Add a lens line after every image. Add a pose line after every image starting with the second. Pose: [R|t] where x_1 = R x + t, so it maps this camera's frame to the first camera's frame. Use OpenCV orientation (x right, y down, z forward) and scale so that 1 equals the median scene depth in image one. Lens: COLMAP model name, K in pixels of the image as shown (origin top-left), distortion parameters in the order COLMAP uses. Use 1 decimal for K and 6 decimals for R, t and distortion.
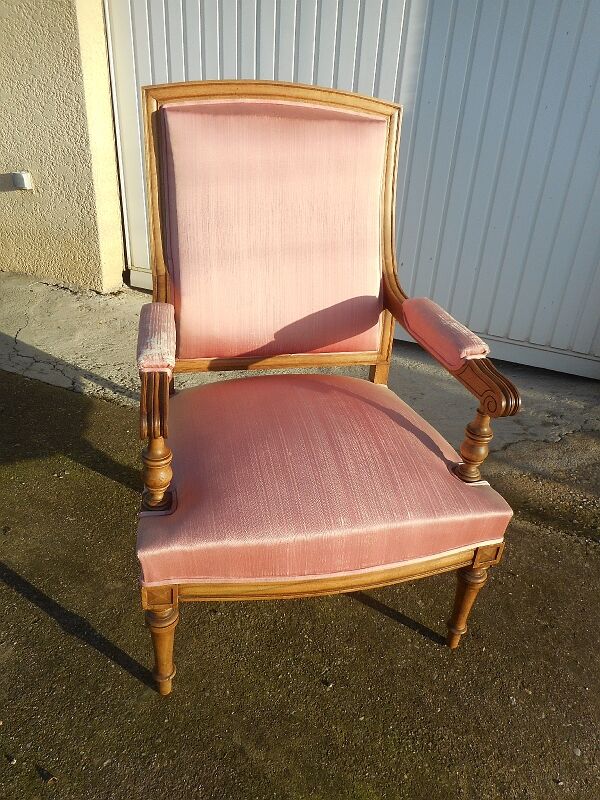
lens RADIAL K [[600.7, 0, 300.9], [0, 600.7, 394.1], [0, 0, 1]] dist [0.009332, -0.002571]
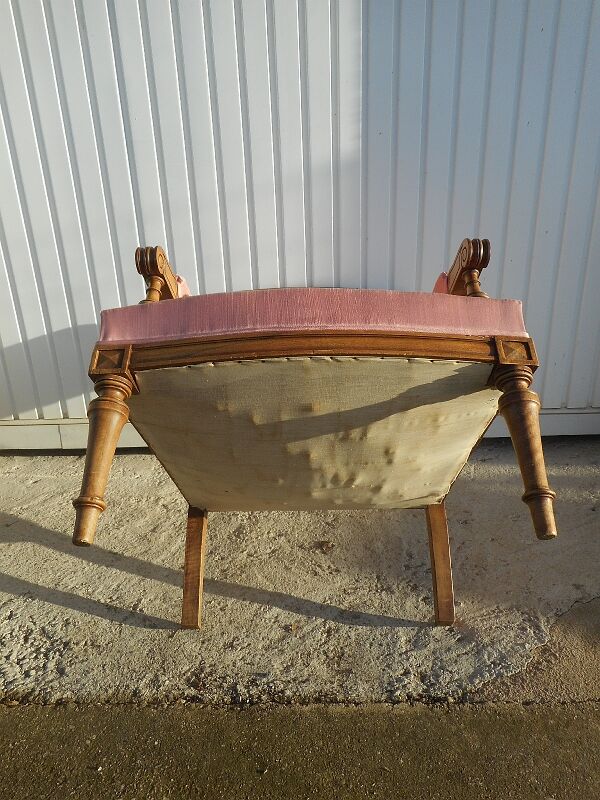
lens RADIAL K [[600.7, 0, 301.9], [0, 600.7, 395.6], [0, 0, 1]] dist [0.009332, -0.002571]
pose [[0.923905, -0.210567, 0.319471, -0.328576], [0.247261, 0.965761, -0.078531, -0.224933], [-0.291997, 0.151548, 0.944336, 0.624325]]
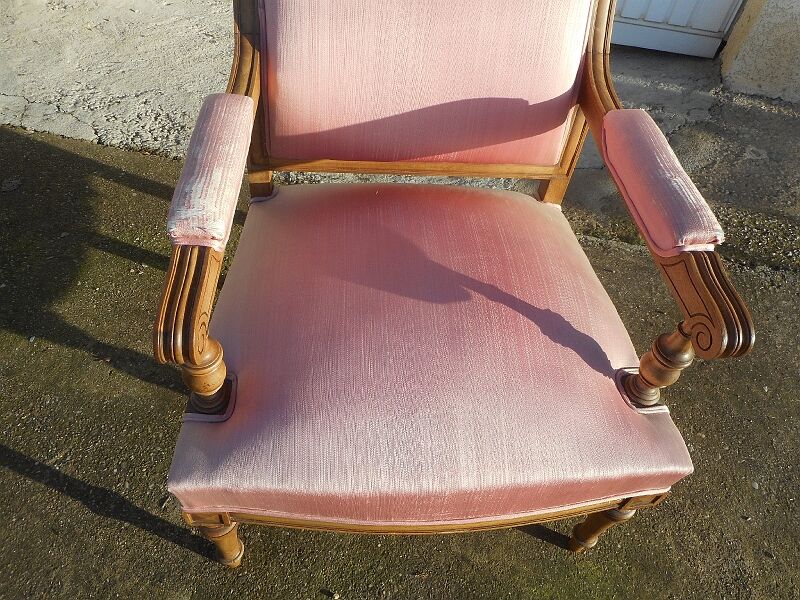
lens RADIAL K [[600.7, 0, 402.2], [0, 600.7, 296.2], [0, 0, 1]] dist [0.009332, -0.002571]
pose [[0.978393, -0.149200, 0.143129, -0.219526], [0.081158, 0.913856, 0.397844, -0.165997], [-0.190158, -0.377632, 0.906220, 0.224299]]
